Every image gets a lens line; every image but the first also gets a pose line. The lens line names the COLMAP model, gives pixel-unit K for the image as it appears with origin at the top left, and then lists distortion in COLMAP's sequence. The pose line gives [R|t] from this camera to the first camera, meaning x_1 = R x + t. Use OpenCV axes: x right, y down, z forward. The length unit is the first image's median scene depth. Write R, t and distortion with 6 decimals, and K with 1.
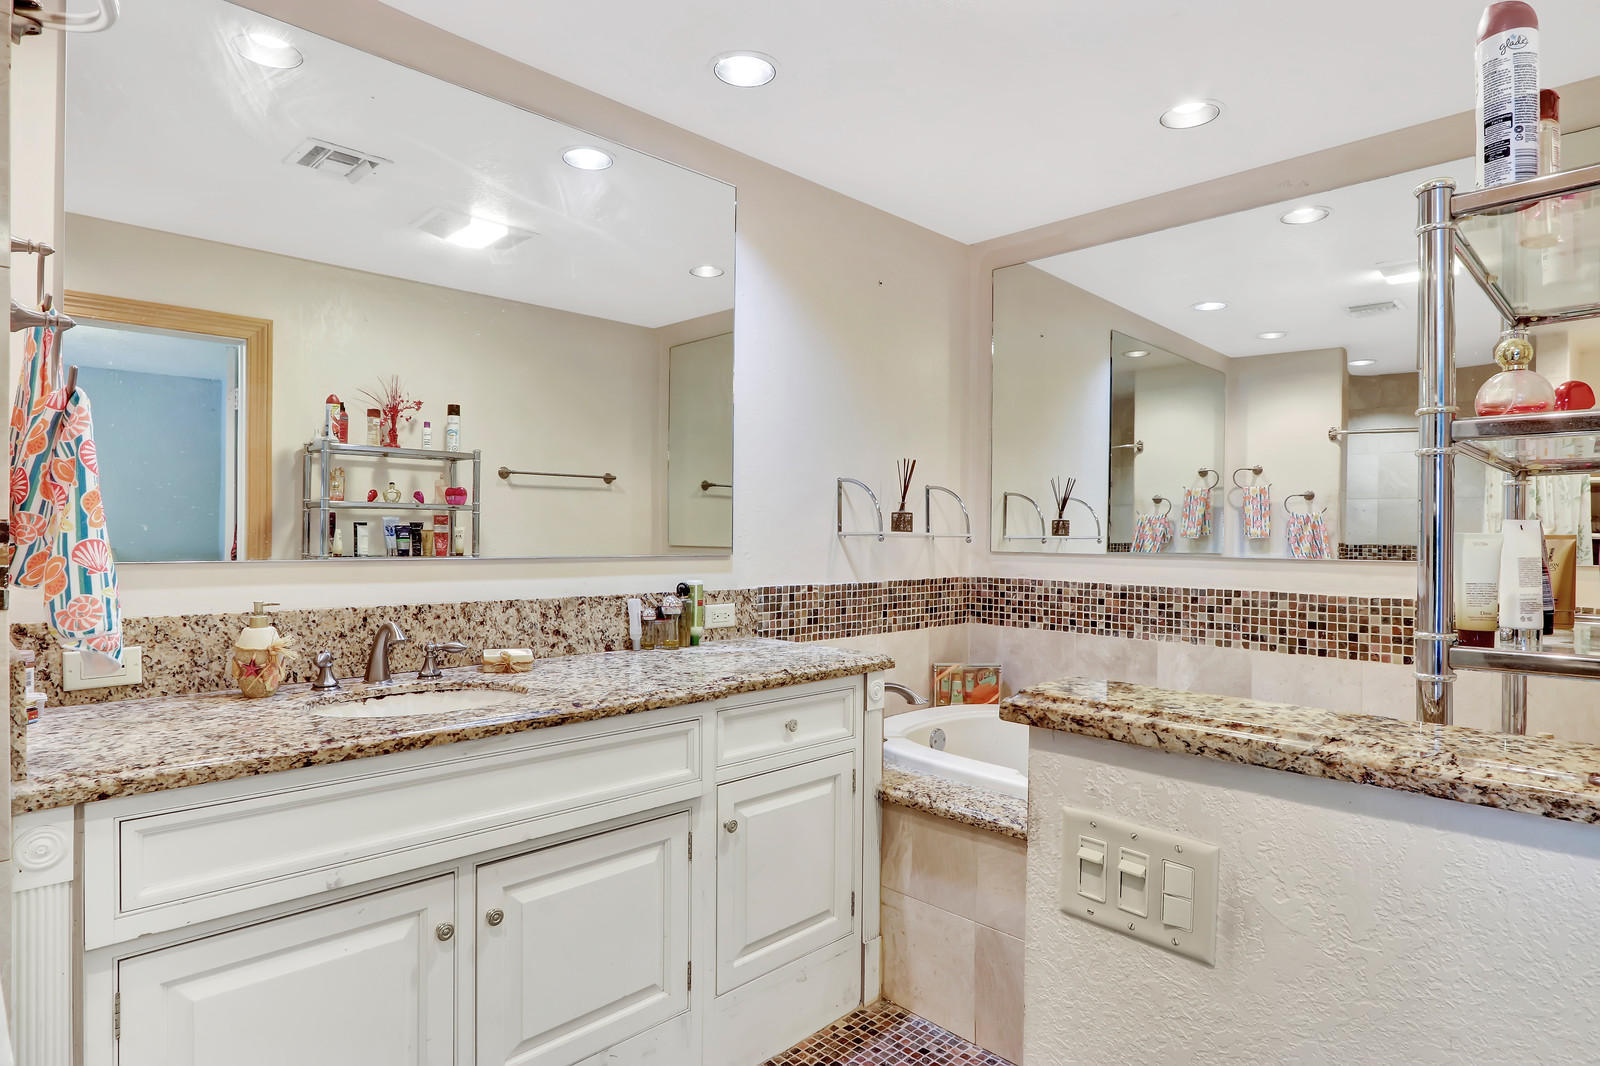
lens RADIAL K [[875.2, 0, 799.7], [0, 875.2, 532.9], [0, 0, 1]] dist [0.003120, 0.002038]
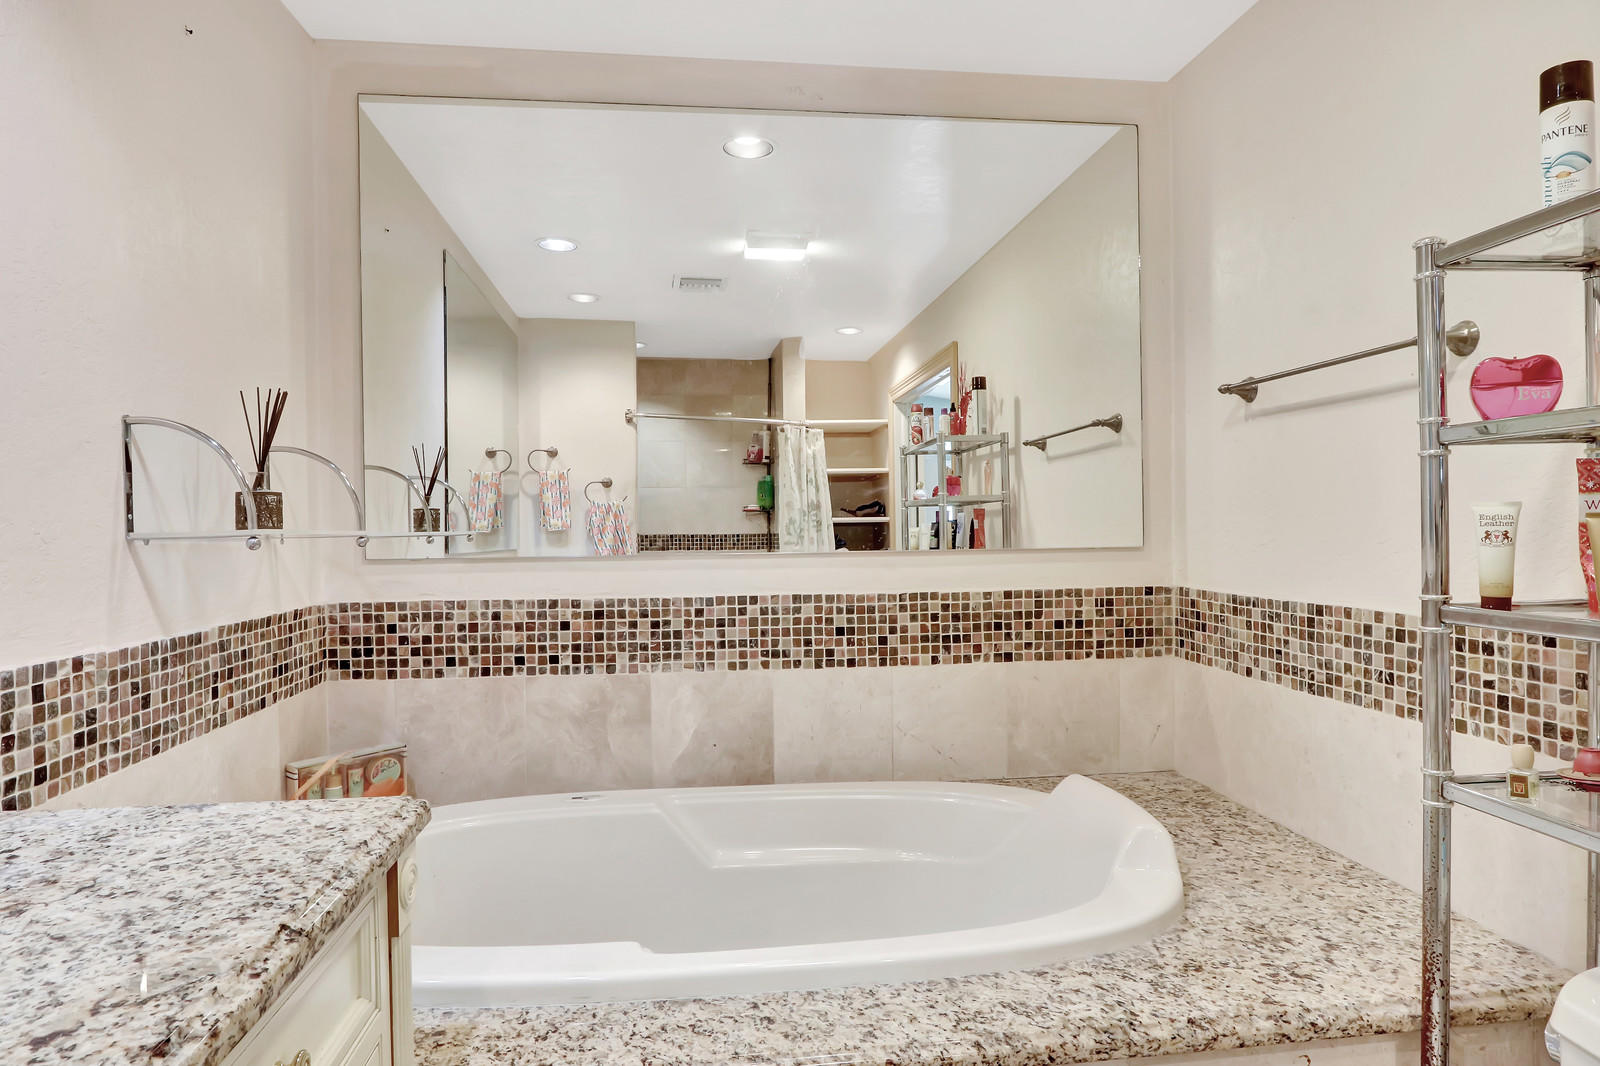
lens RADIAL K [[942.9, 0, 796.1], [0, 942.9, 544.6], [0, 0, 1]] dist [-0.008301, 0.002217]
pose [[0.623637, -0.032697, 0.781030, -0.128143], [0.018278, 0.999462, 0.027247, -0.001846], [-0.781500, -0.002716, 0.623899, 0.439110]]
